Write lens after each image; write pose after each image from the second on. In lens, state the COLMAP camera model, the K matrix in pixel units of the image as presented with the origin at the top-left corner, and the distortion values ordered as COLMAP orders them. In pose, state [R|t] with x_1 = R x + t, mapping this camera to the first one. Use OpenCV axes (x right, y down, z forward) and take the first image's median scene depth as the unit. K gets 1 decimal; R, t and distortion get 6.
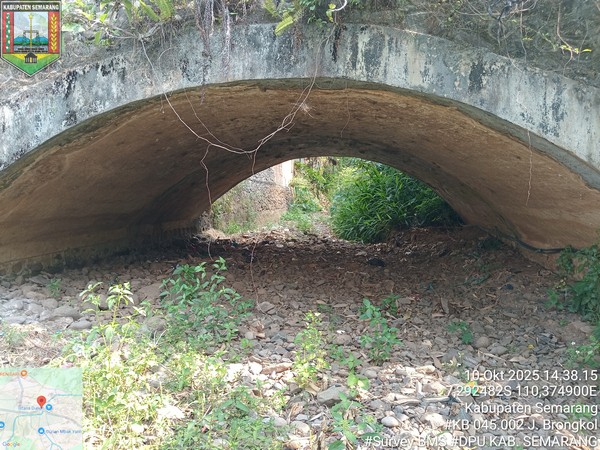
lens RADIAL K [[446.9, 0, 299.8], [0, 446.9, 224.9], [0, 0, 1]] dist [0.026756, -0.005174]
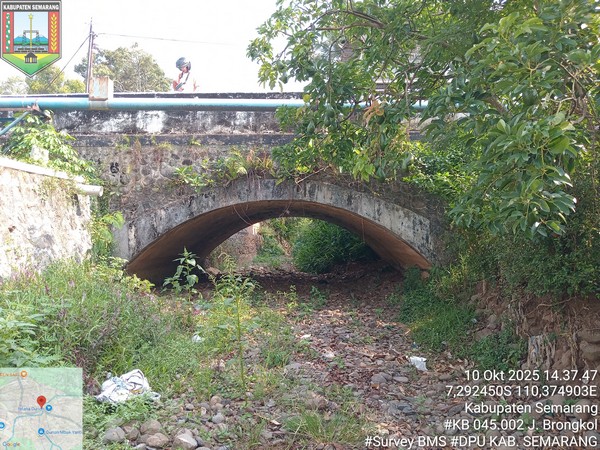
lens RADIAL K [[446.9, 0, 300.1], [0, 446.9, 225.2], [0, 0, 1]] dist [0.026756, -0.005174]
pose [[0.995630, -0.015138, 0.092155, -0.139698], [0.024241, 0.994845, -0.098469, 0.073172], [-0.090190, 0.100273, 0.990864, -1.442590]]
